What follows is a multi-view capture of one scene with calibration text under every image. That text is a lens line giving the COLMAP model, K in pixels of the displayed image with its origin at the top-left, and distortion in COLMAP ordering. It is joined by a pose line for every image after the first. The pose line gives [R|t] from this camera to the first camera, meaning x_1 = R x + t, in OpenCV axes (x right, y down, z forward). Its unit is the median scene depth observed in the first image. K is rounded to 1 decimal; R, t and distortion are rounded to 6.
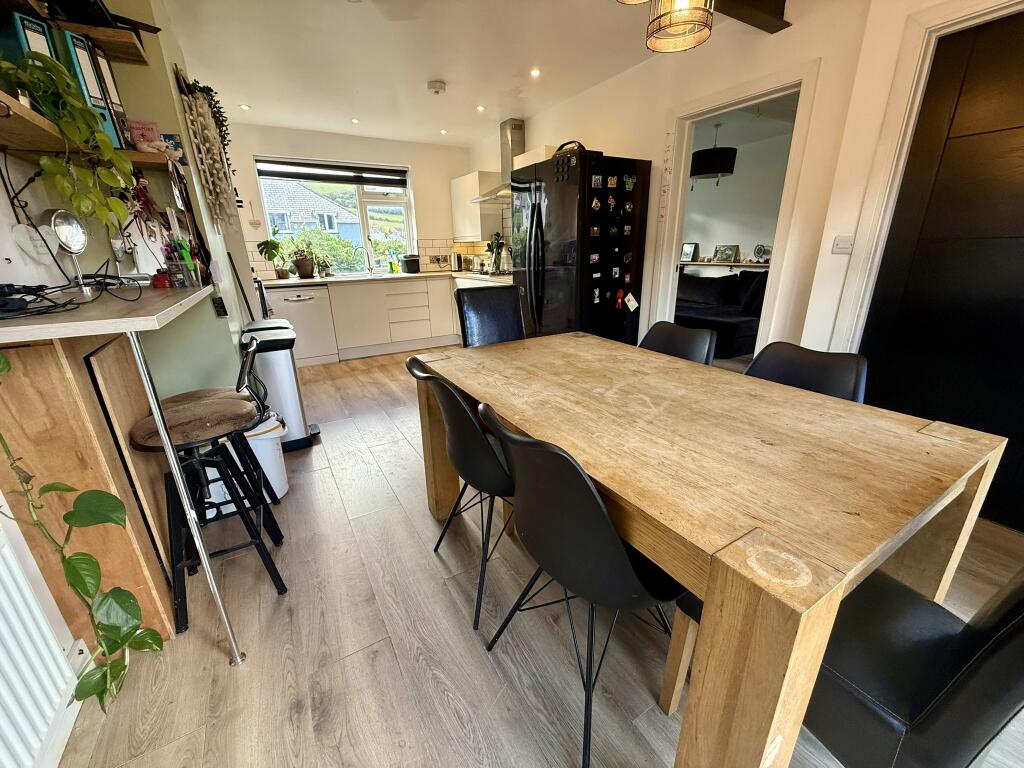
lens RADIAL K [[407.6, 0, 512.2], [0, 407.6, 384.8], [0, 0, 1]] dist [-0.001779, 0.000178]
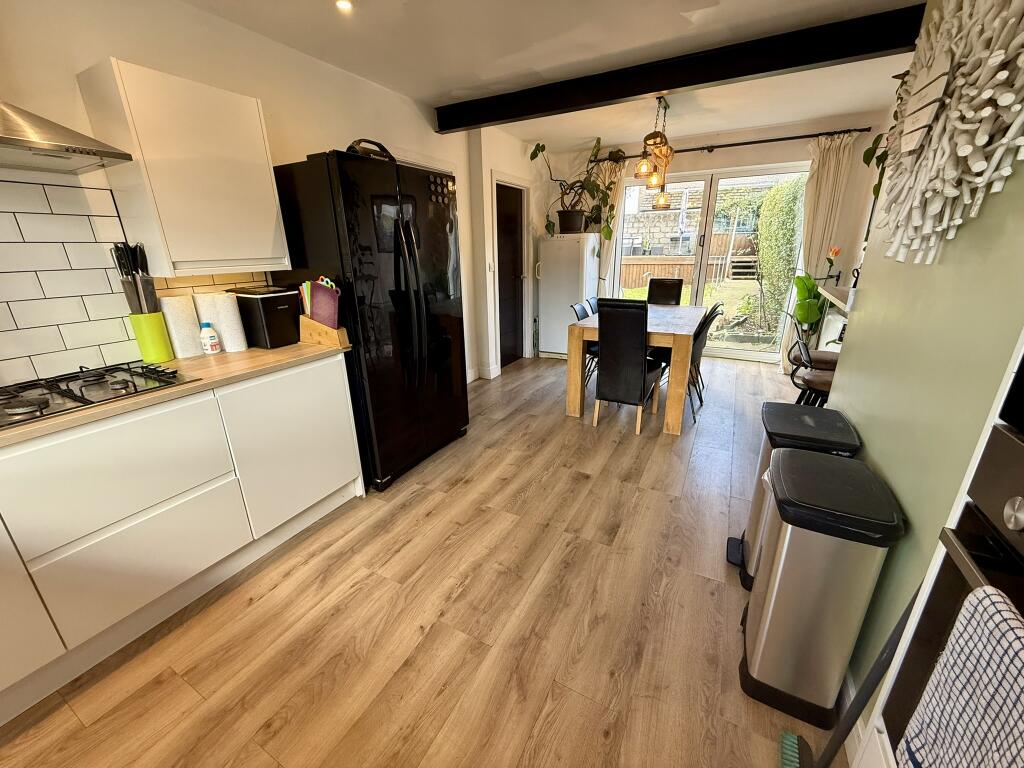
lens RADIAL K [[407.6, 0, 510.3], [0, 407.6, 384.5], [0, 0, 1]] dist [-0.001779, 0.000178]
pose [[-0.514924, -0.245517, 0.821325, -0.555356], [0.301782, 0.844857, 0.441752, -0.372968], [-0.802359, 0.475330, -0.360945, 1.004919]]
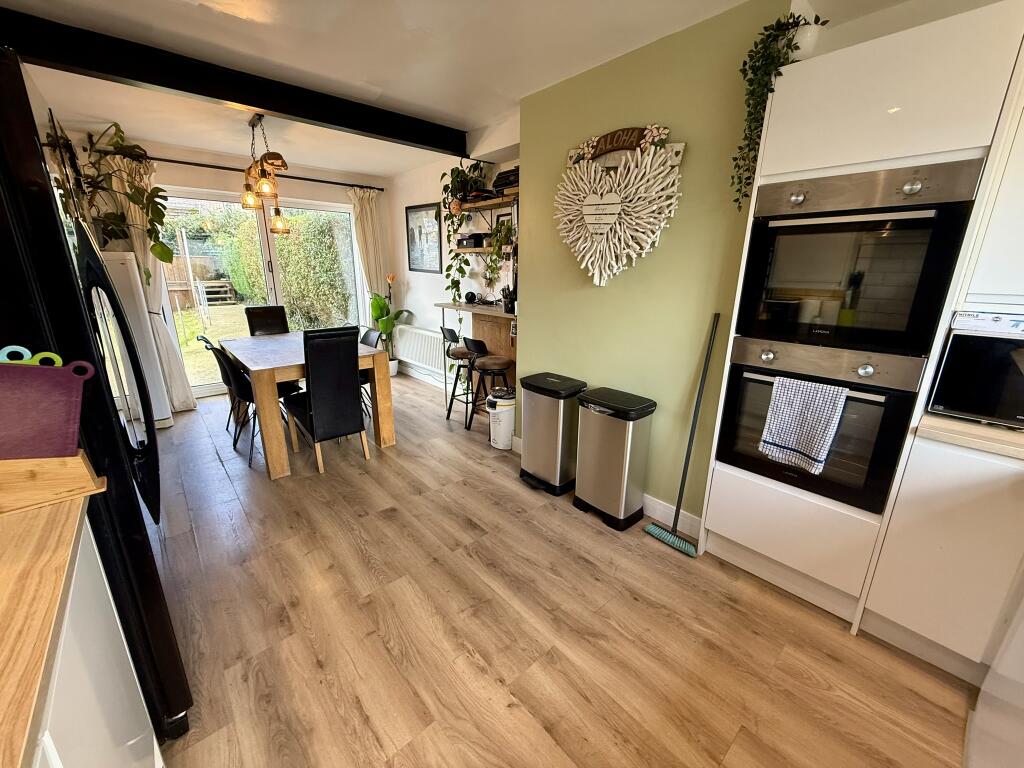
lens RADIAL K [[407.6, 0, 510.0], [0, 407.6, 382.7], [0, 0, 1]] dist [-0.001779, 0.000178]
pose [[-0.981672, 0.062206, -0.180138, -0.198317], [-0.050818, 0.825561, 0.562020, -0.444545], [0.183676, 0.560873, -0.807270, 1.168666]]
